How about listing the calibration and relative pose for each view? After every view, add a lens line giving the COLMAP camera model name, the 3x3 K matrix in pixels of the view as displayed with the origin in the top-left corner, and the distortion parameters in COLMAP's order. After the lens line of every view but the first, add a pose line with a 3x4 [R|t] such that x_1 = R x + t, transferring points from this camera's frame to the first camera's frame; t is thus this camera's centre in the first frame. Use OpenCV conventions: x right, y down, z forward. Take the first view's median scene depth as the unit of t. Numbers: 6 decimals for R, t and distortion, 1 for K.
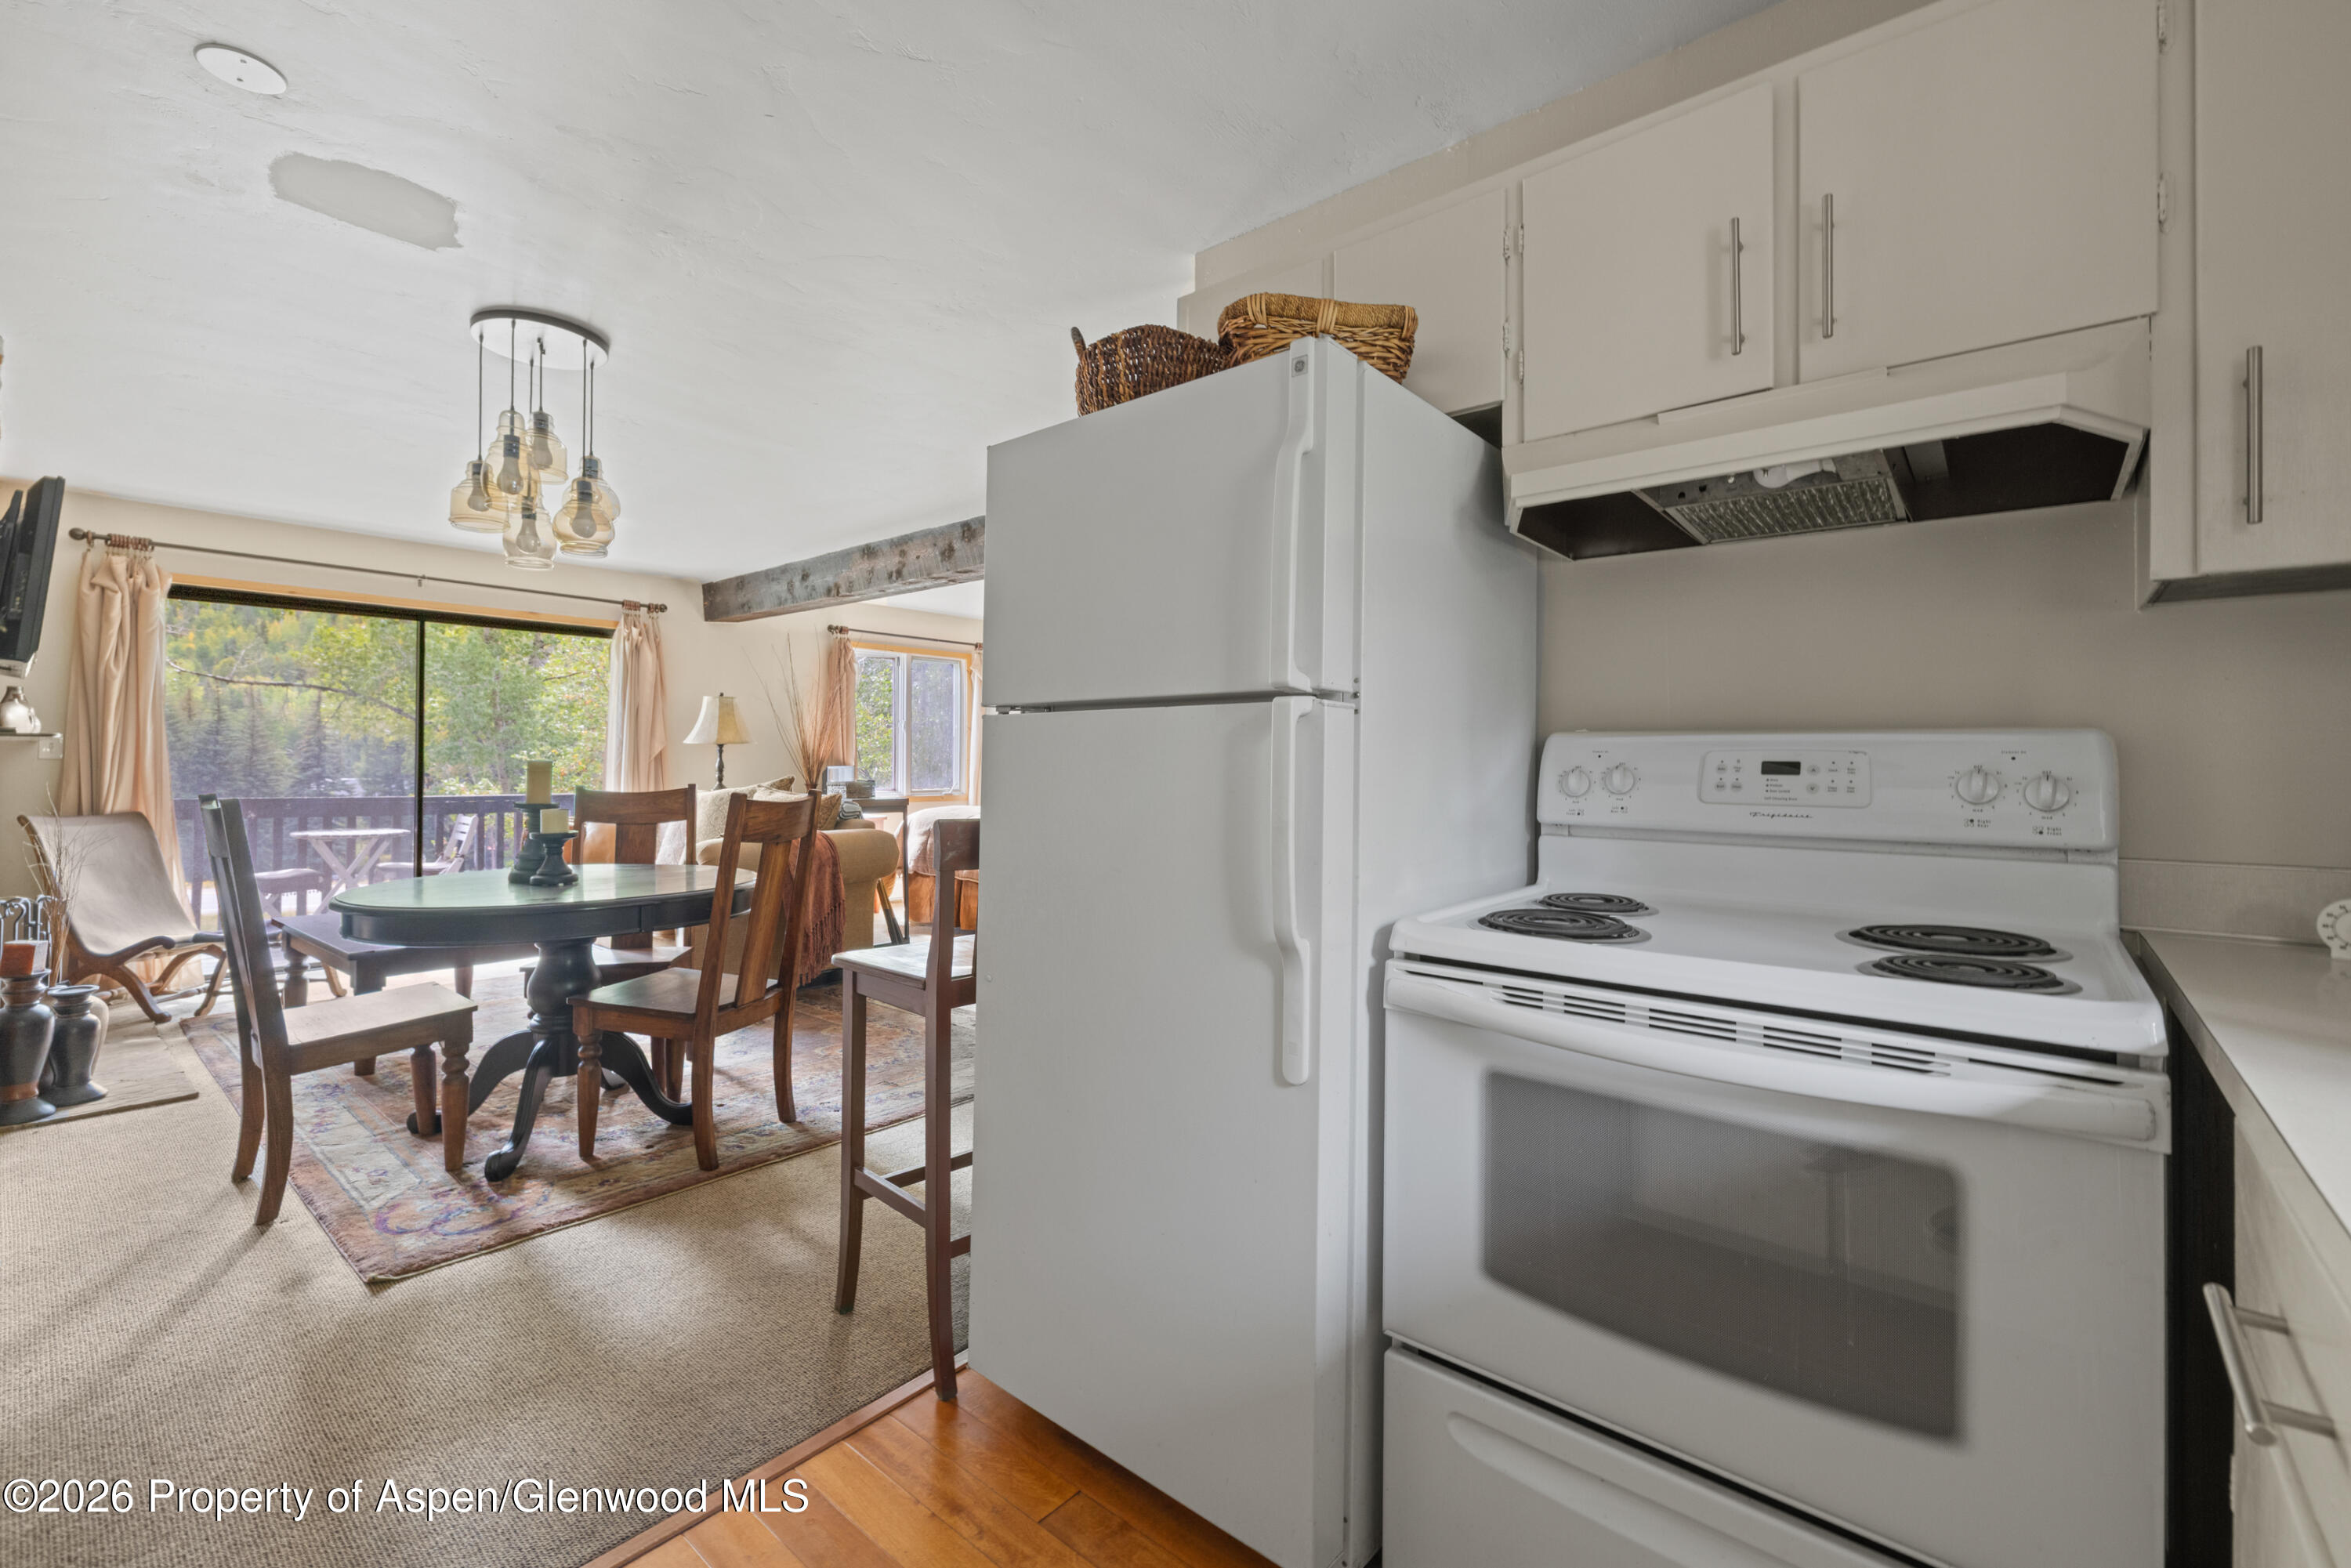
lens RADIAL K [[990.7, 0, 1175.9], [0, 990.7, 751.4], [0, 0, 1]] dist [0.001364, -0.000103]
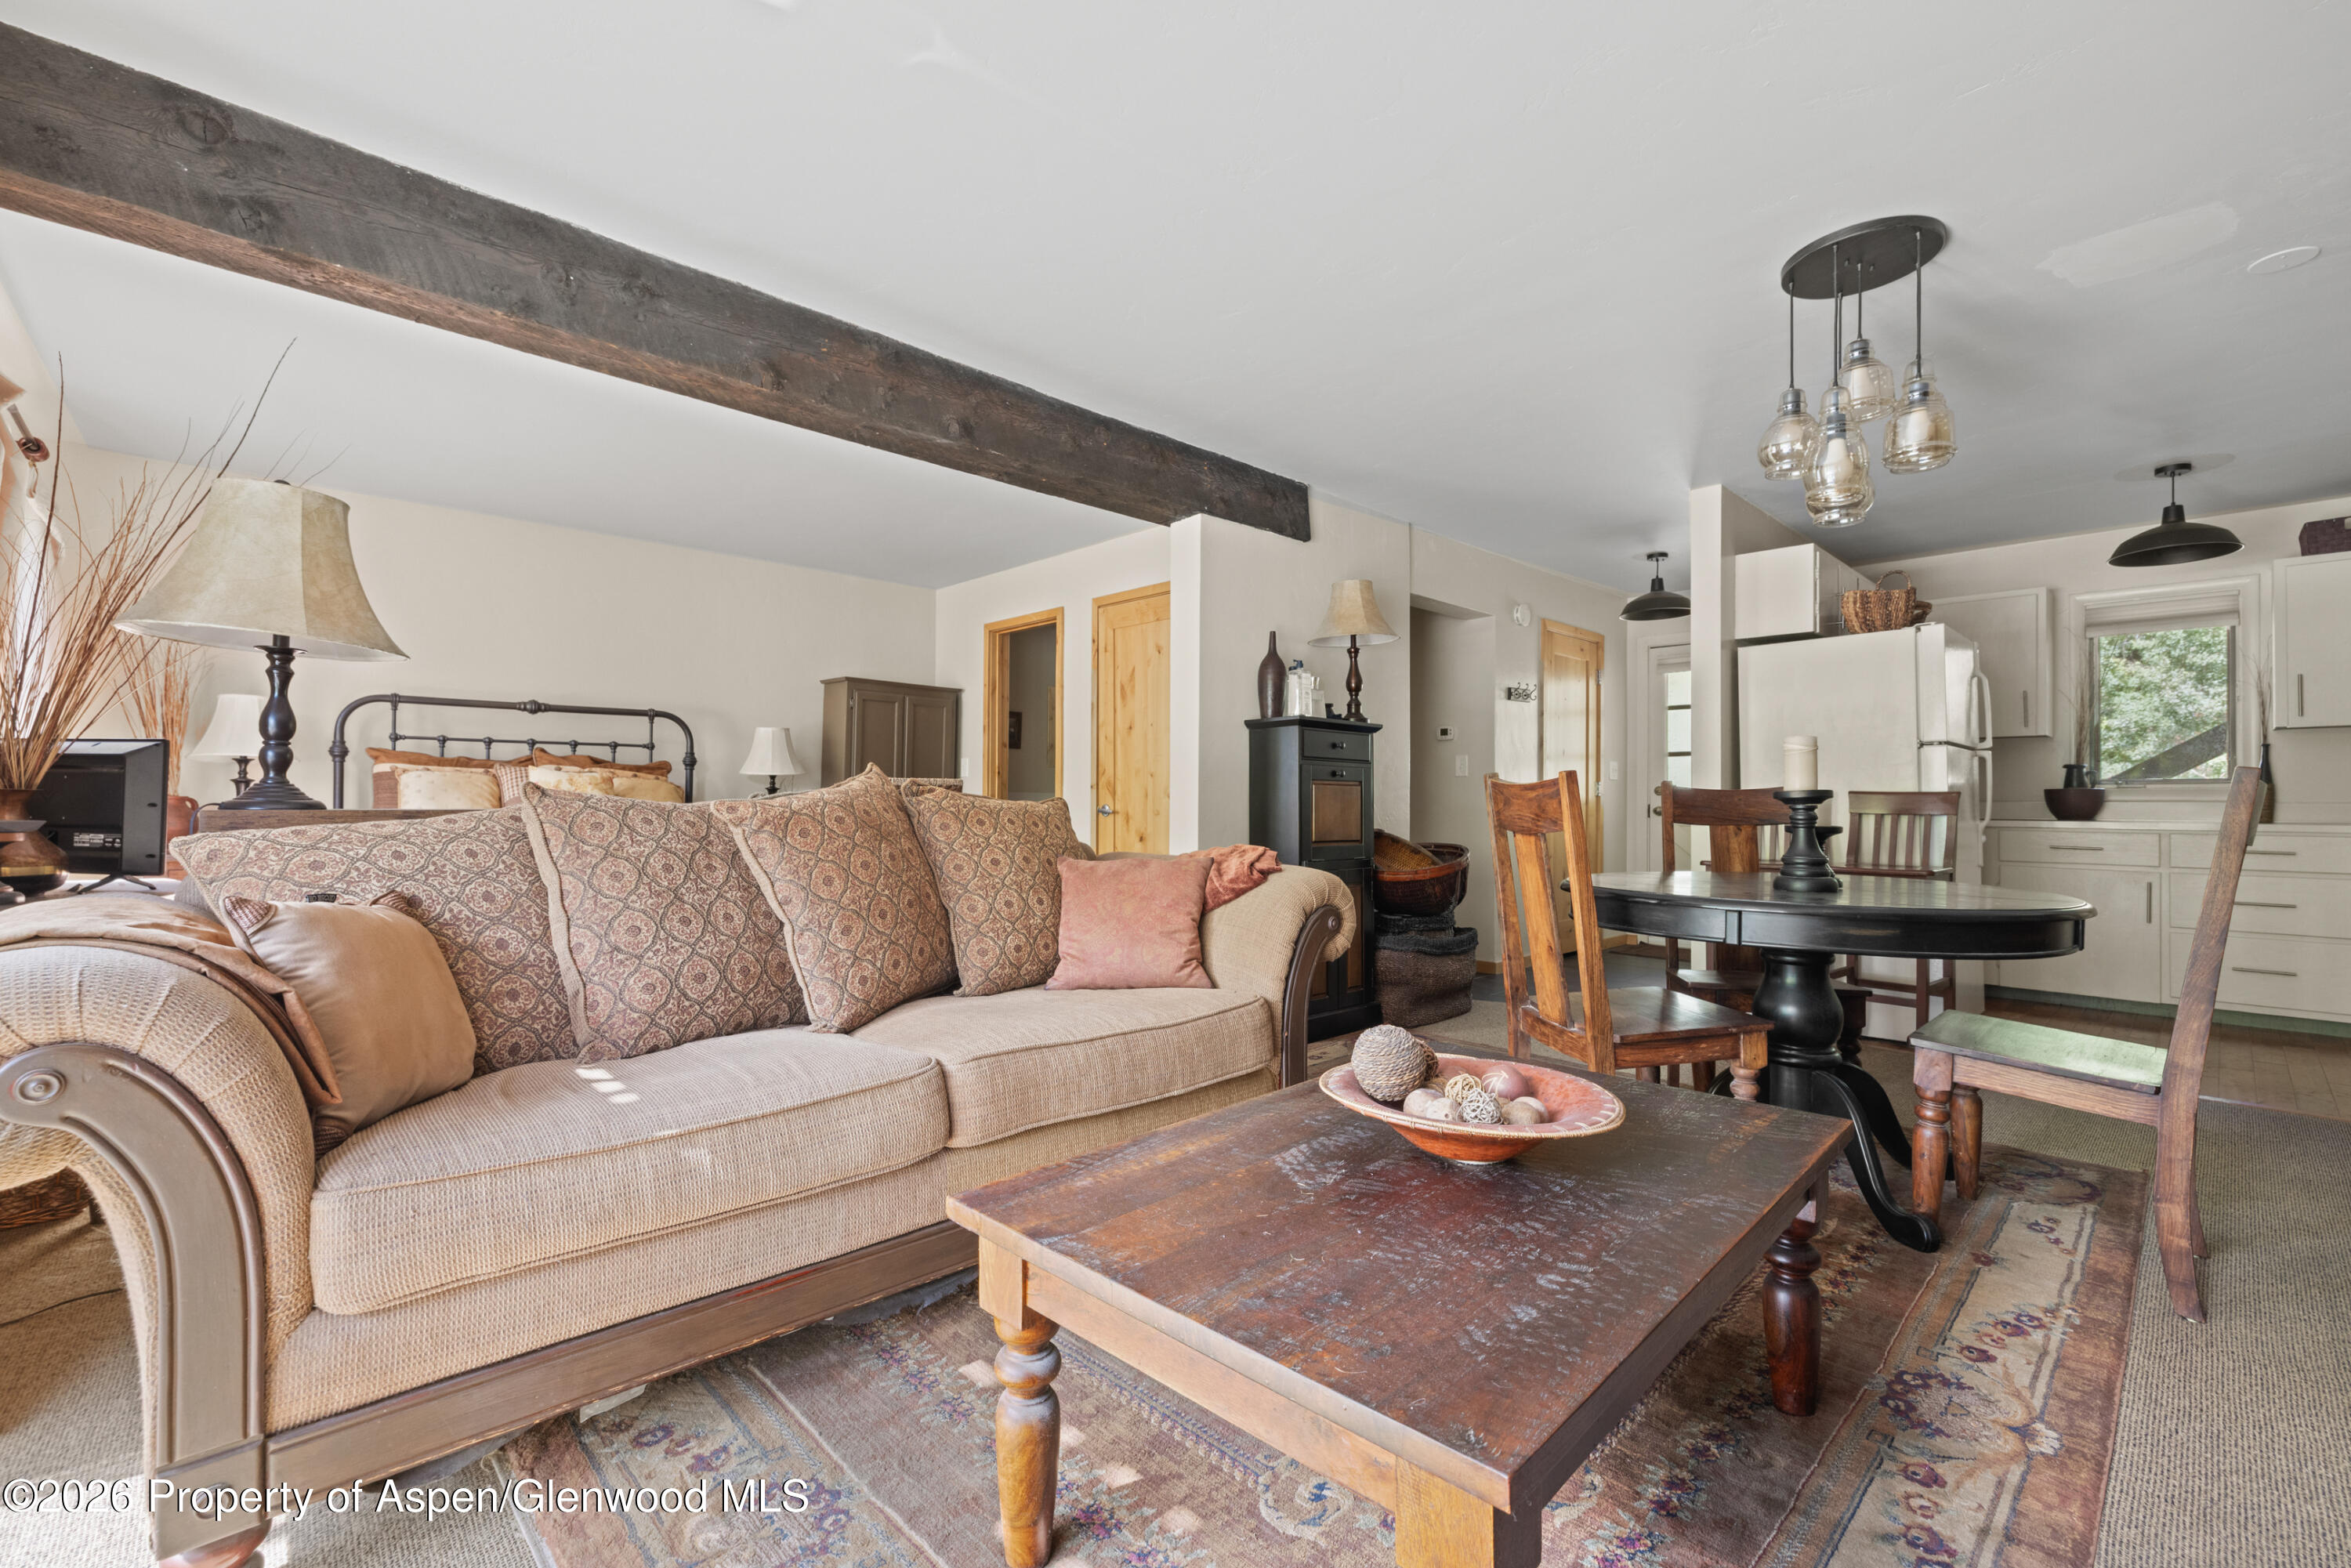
lens RADIAL K [[990.7, 0, 1153.5], [0, 990.7, 790.9], [0, 0, 1]] dist [0.001364, -0.000103]
pose [[0.120616, 0.008070, 0.992666, -1.026963], [-0.018602, 0.999810, -0.005868, 0.046140], [-0.992525, -0.017758, 0.120743, 0.980129]]
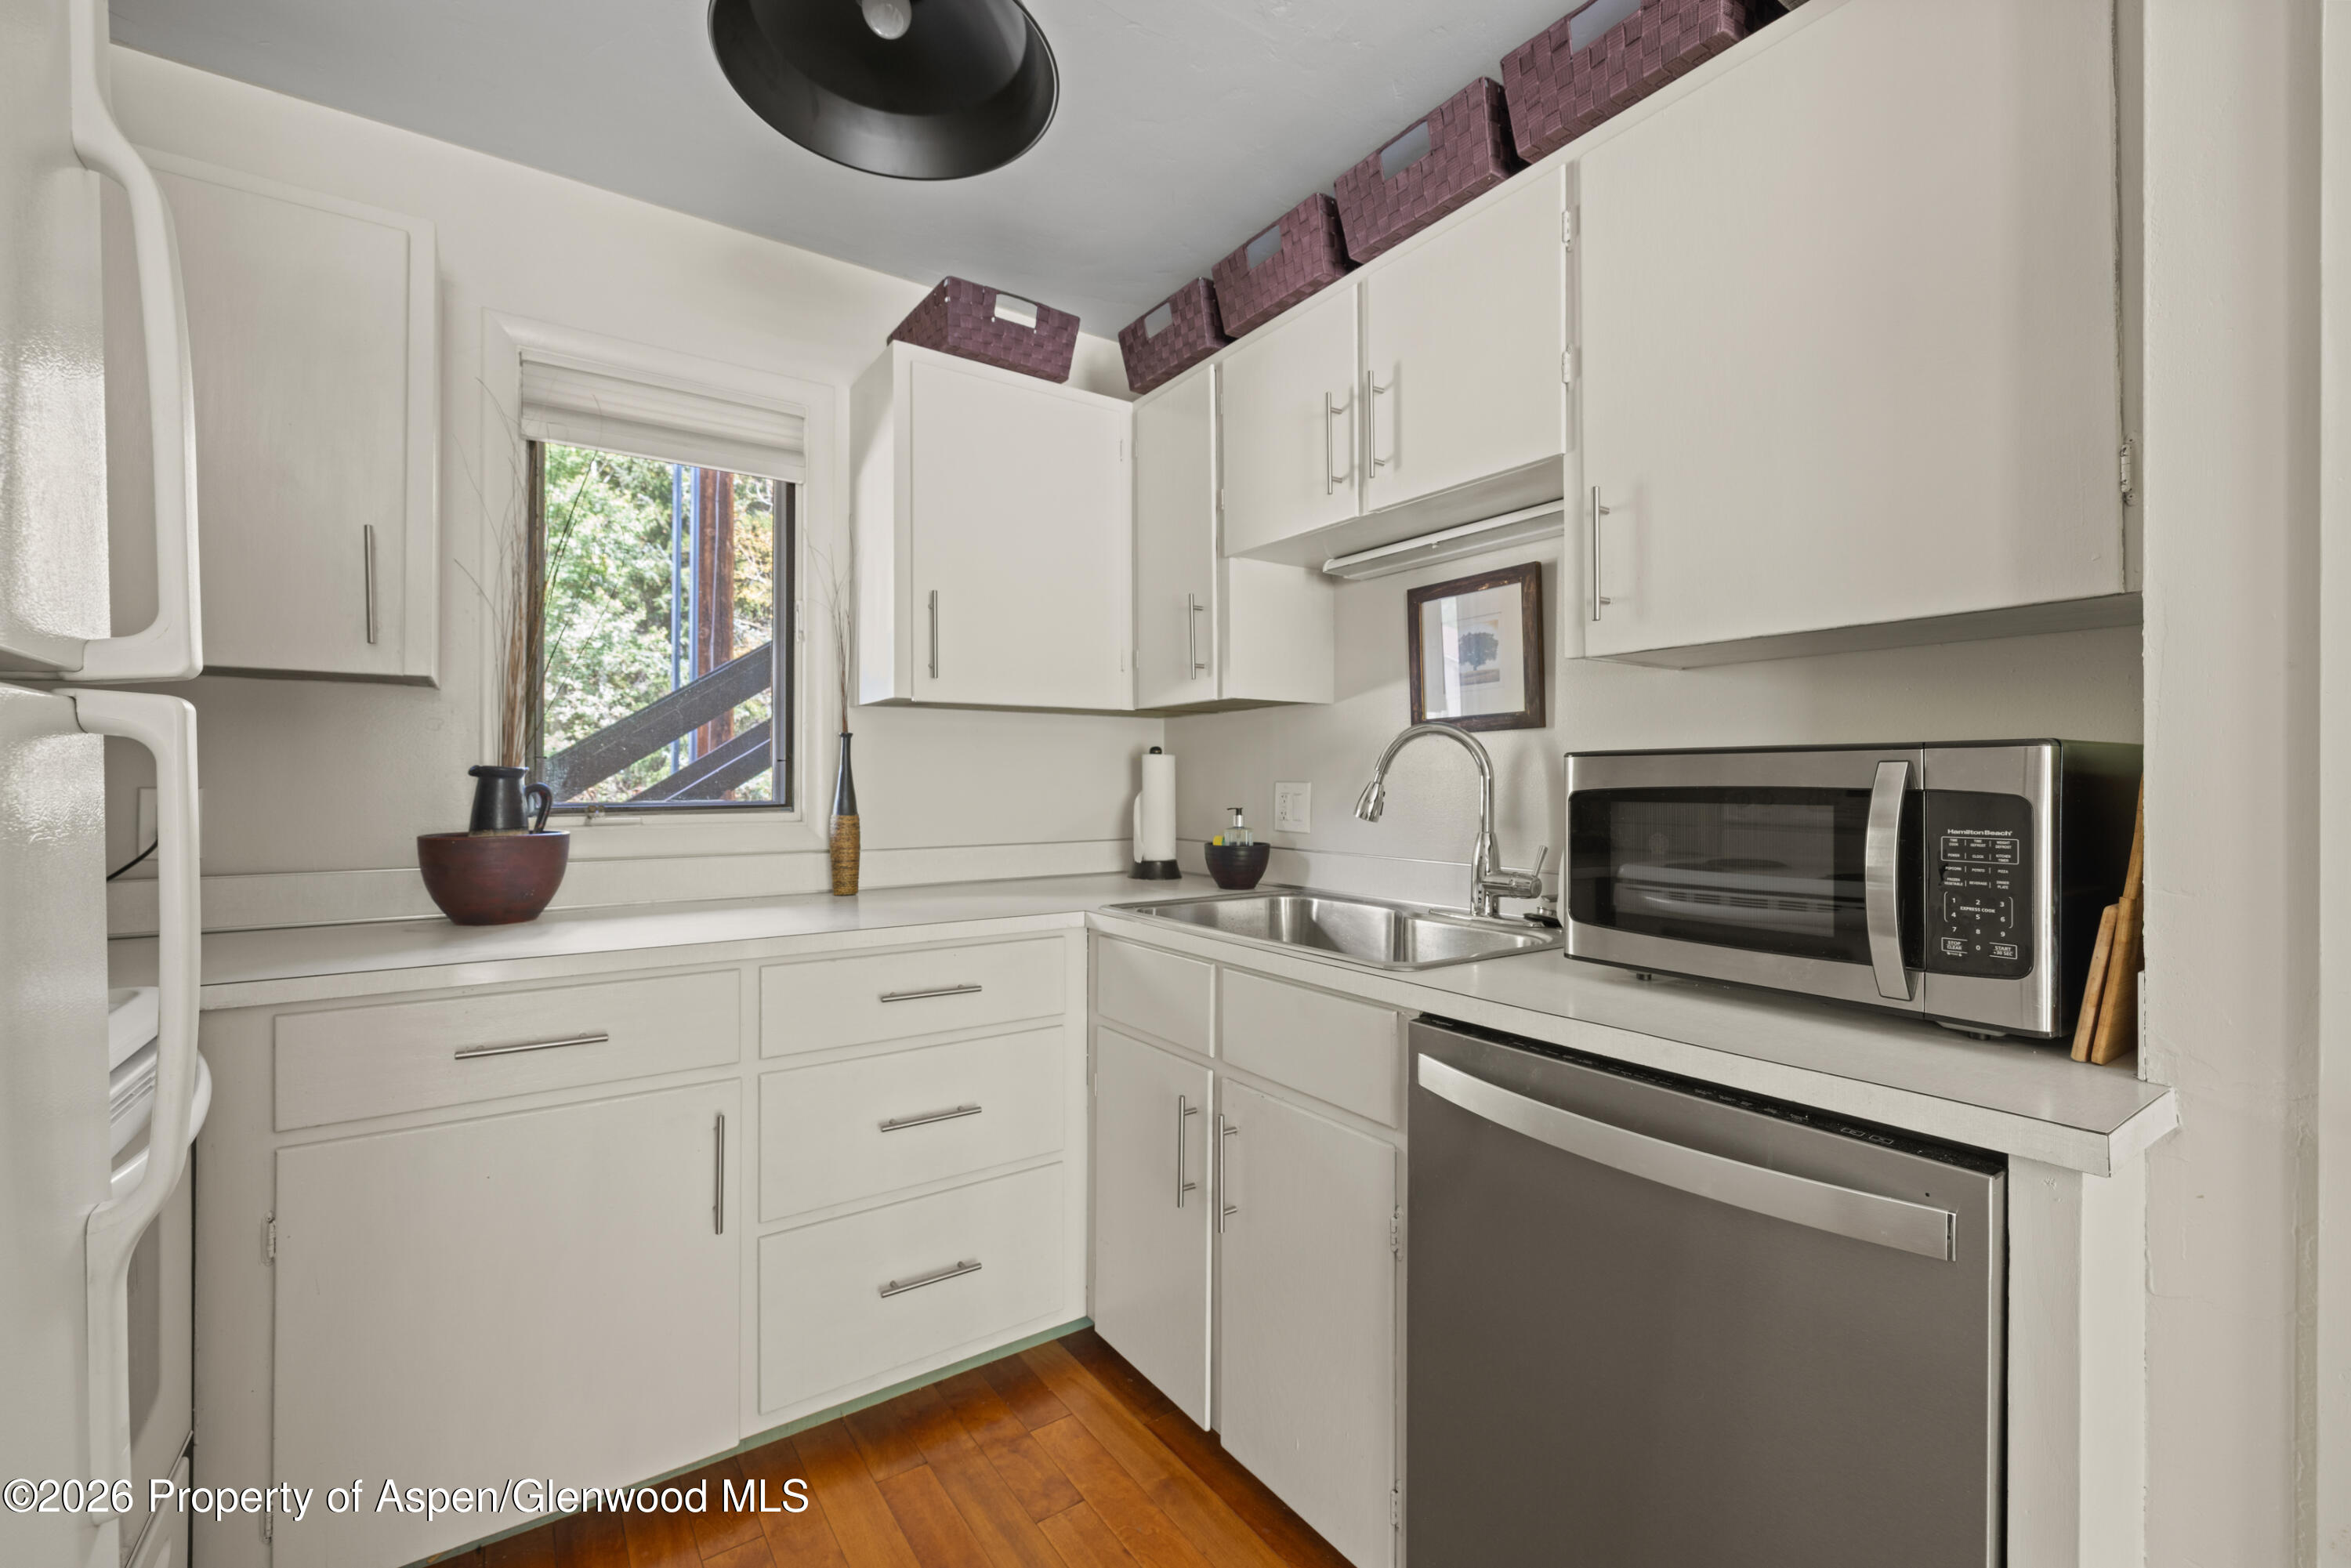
lens RADIAL K [[990.7, 0, 1178.9], [0, 990.7, 781.4], [0, 0, 1]] dist [0.001364, -0.000103]
pose [[-0.965788, -0.007038, 0.259236, -0.139163], [-0.010866, 0.999852, -0.013337, -0.001885], [-0.259104, -0.015698, -0.965722, 0.386009]]
